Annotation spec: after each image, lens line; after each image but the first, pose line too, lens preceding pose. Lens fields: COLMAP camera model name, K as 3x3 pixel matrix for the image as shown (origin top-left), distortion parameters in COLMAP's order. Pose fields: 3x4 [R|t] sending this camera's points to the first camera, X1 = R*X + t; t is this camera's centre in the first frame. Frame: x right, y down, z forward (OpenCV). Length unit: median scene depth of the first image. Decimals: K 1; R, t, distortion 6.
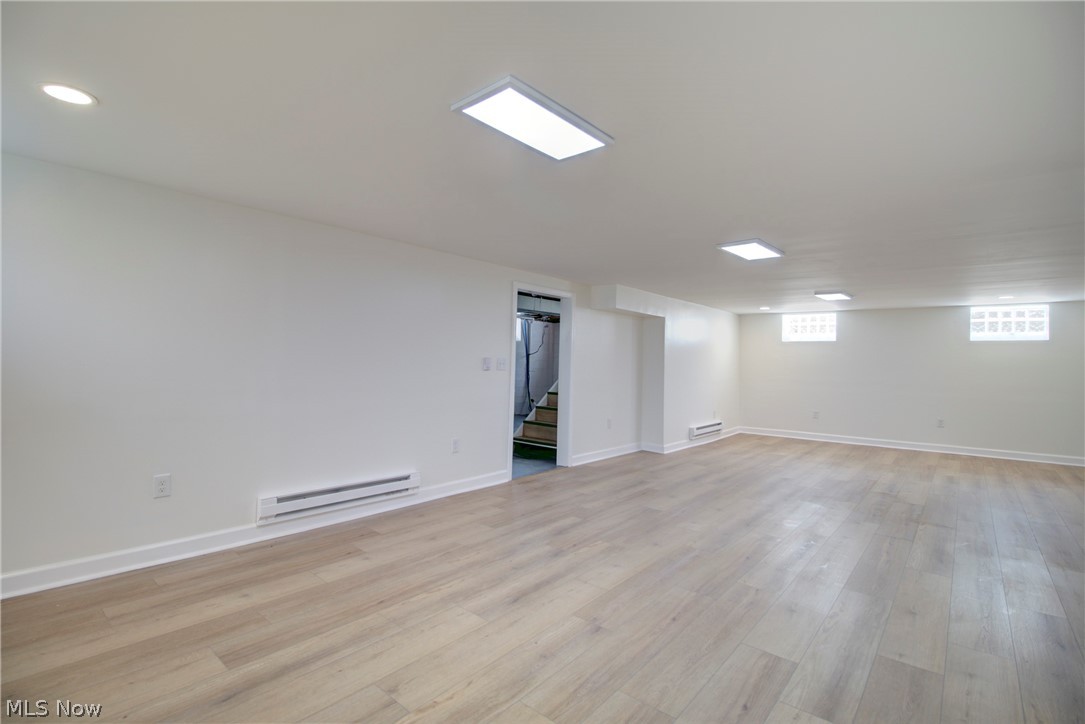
lens RADIAL K [[508.8, 0, 542.5], [0, 508.8, 350.8], [0, 0, 1]] dist [-0.000509, -0.013856]
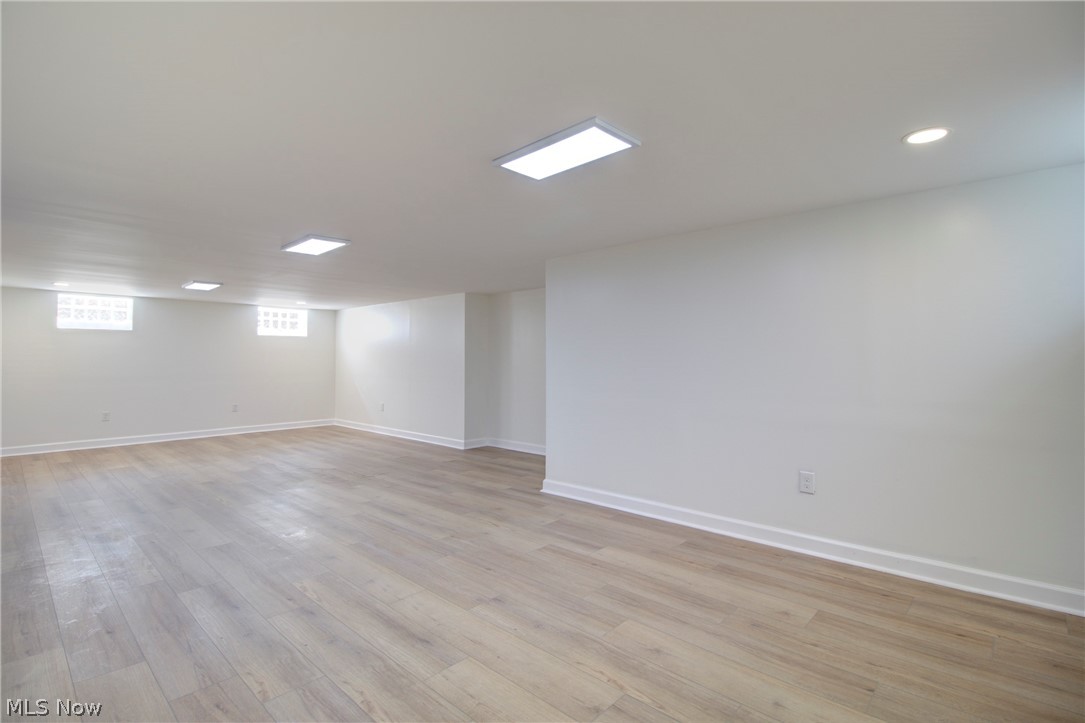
lens RADIAL K [[508.8, 0, 542.5], [0, 508.8, 350.3], [0, 0, 1]] dist [-0.000509, -0.013856]
pose [[0.042102, -0.005377, 0.999099, -0.711386], [-0.020579, 0.999769, 0.006248, -0.011115], [-0.998901, -0.020824, 0.041982, 0.606496]]
